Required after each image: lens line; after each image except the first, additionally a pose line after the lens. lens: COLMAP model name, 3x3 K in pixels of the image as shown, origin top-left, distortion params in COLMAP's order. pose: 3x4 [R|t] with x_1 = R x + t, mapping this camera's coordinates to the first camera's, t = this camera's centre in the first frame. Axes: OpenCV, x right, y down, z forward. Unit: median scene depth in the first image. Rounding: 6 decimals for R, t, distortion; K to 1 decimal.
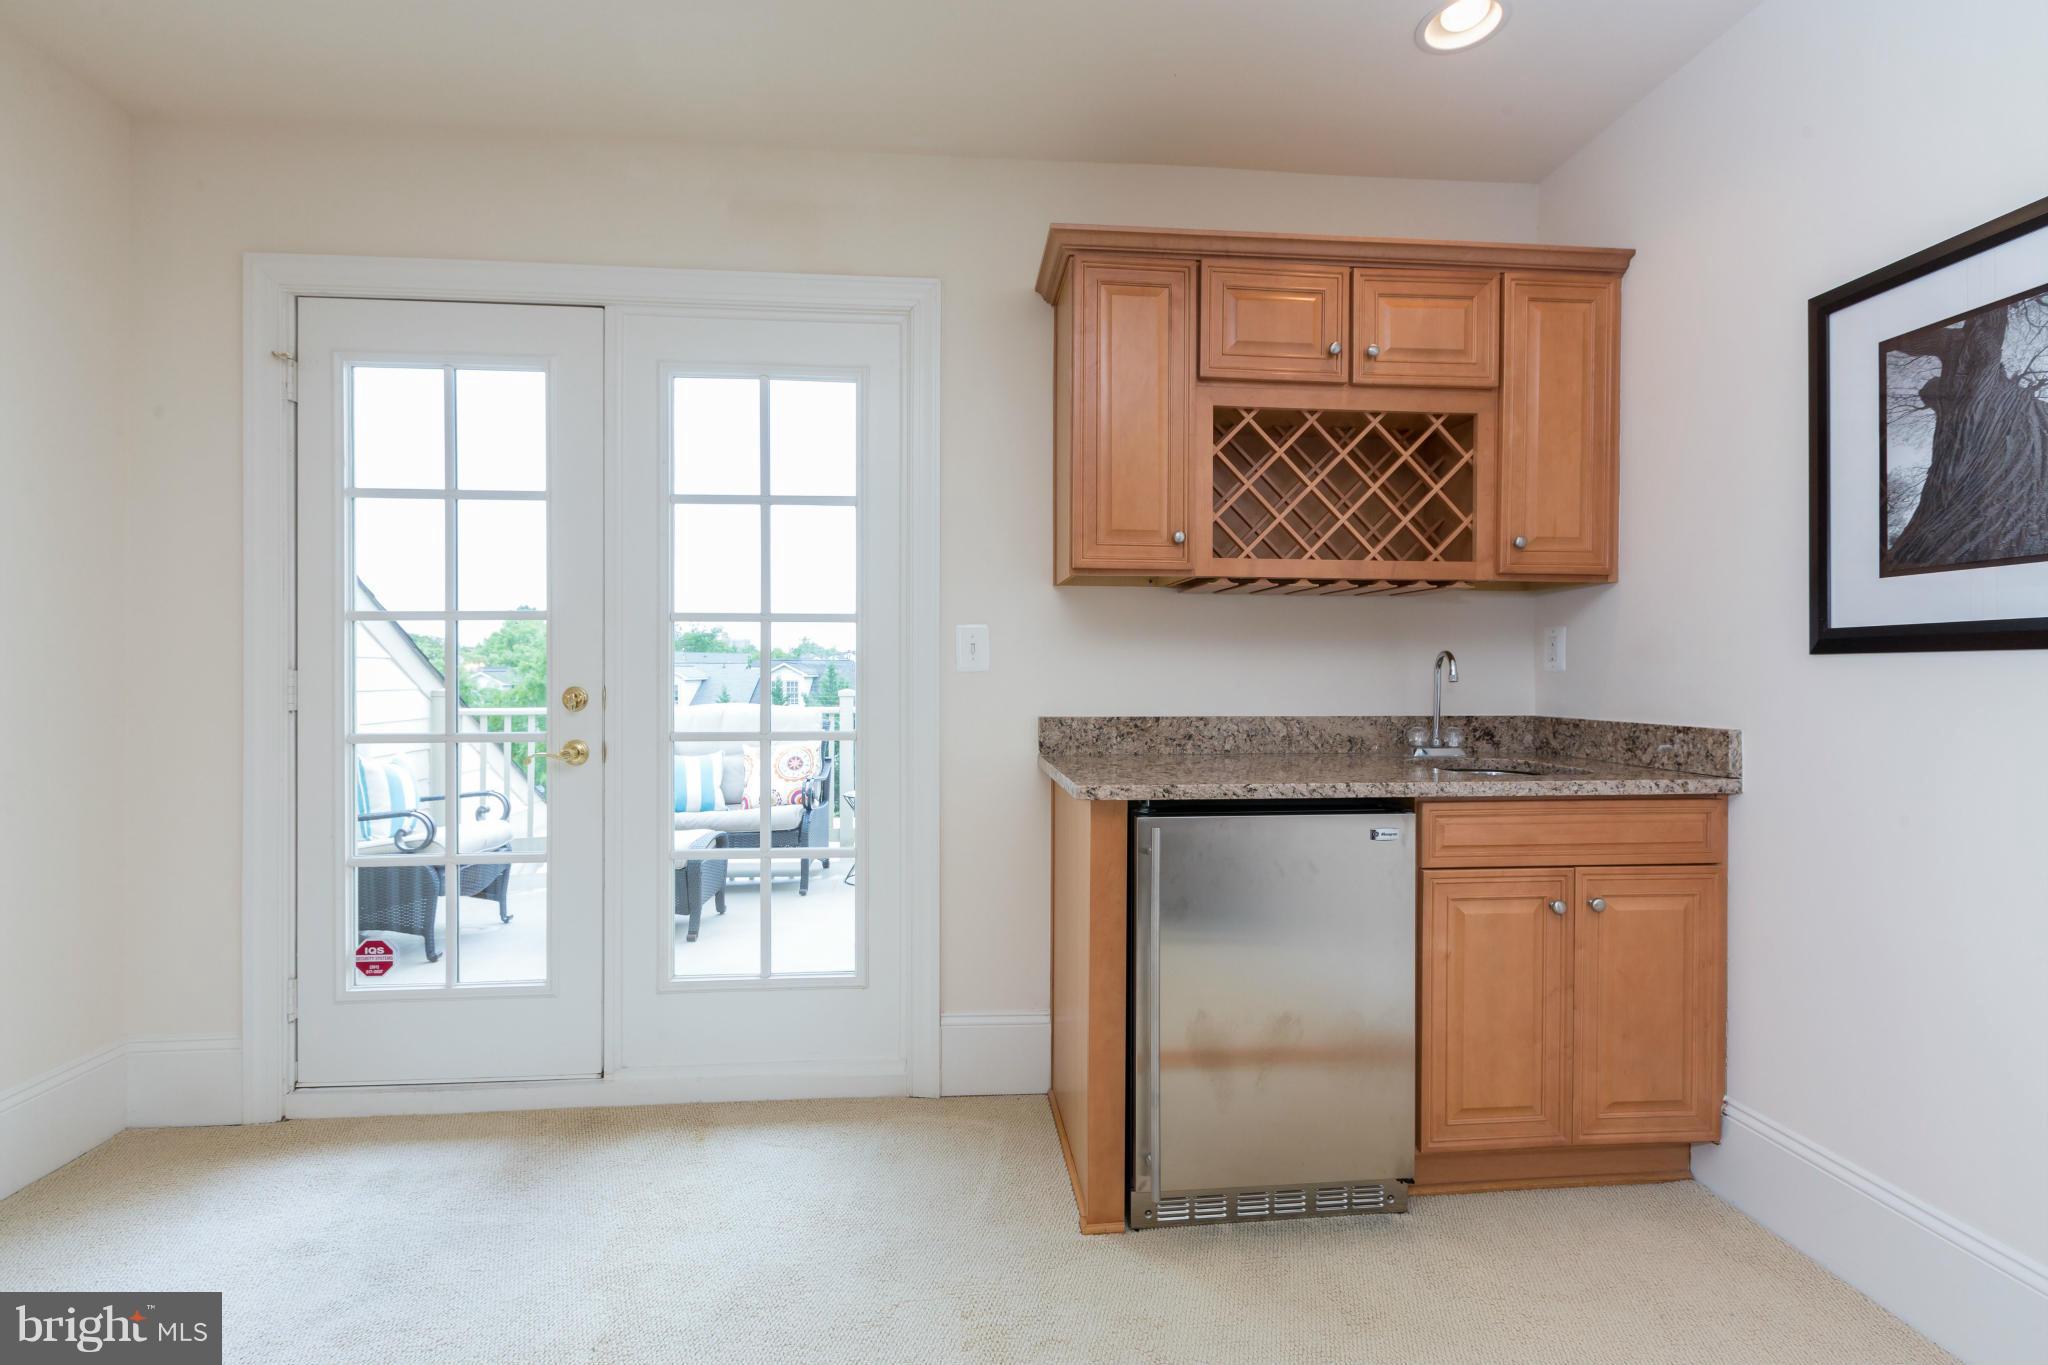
lens RADIAL K [[893.9, 0, 1020.5], [0, 893.9, 675.2], [0, 0, 1]] dist [0.002589, -0.000784]
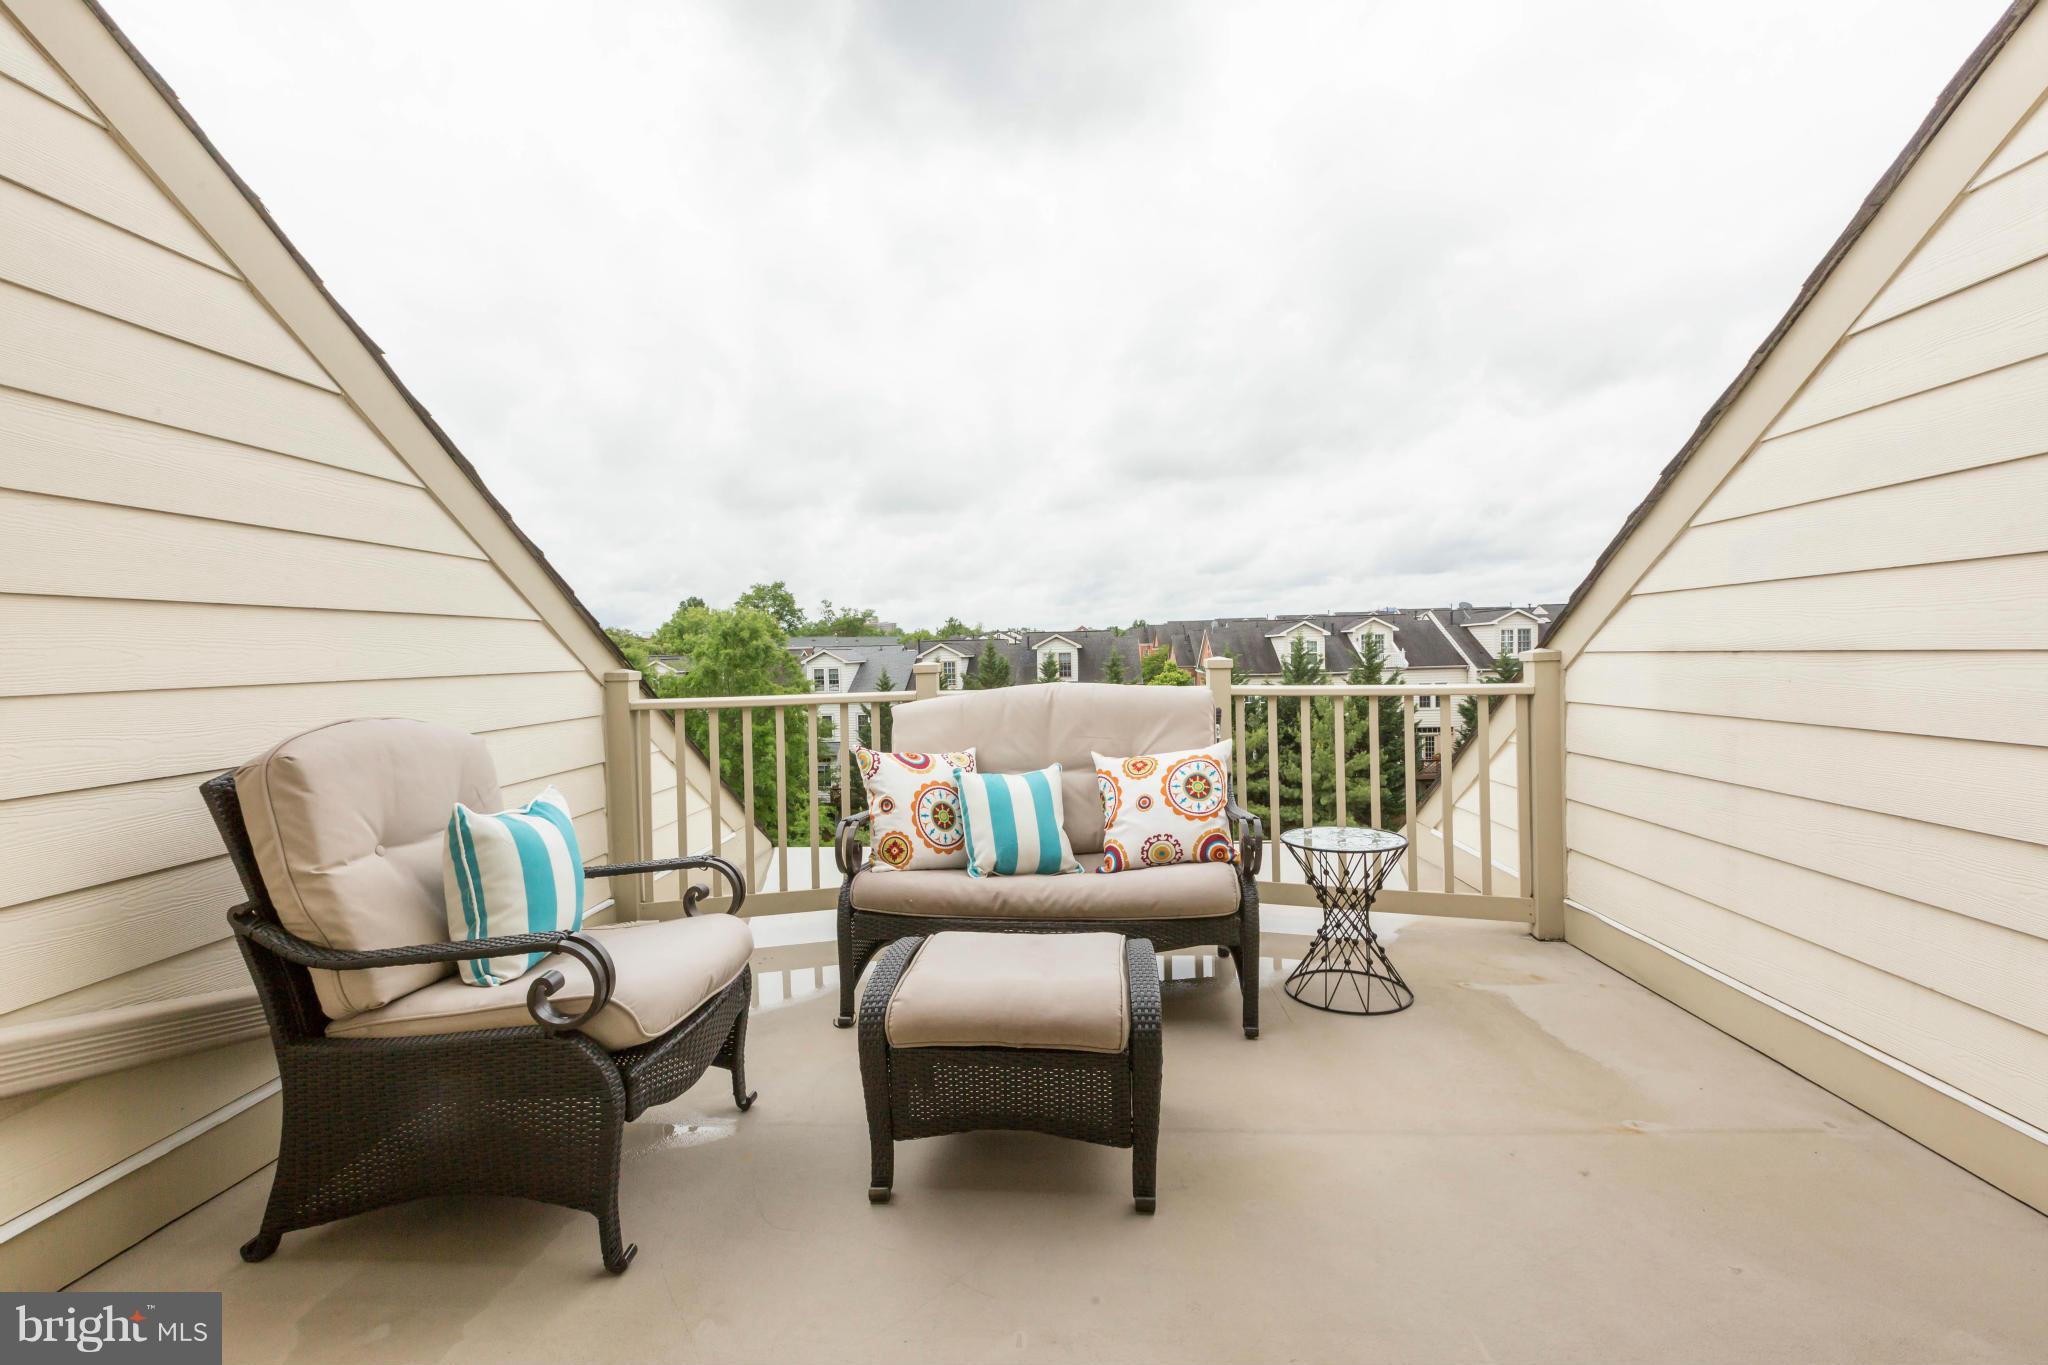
lens RADIAL K [[893.9, 0, 1020.5], [0, 893.9, 675.2], [0, 0, 1]] dist [0.002589, -0.000784]
pose [[0.987705, -0.025777, -0.154189, -0.268147], [0.029652, 0.999298, 0.022888, 0.012460], [0.153491, -0.027179, 0.987776, 0.420795]]
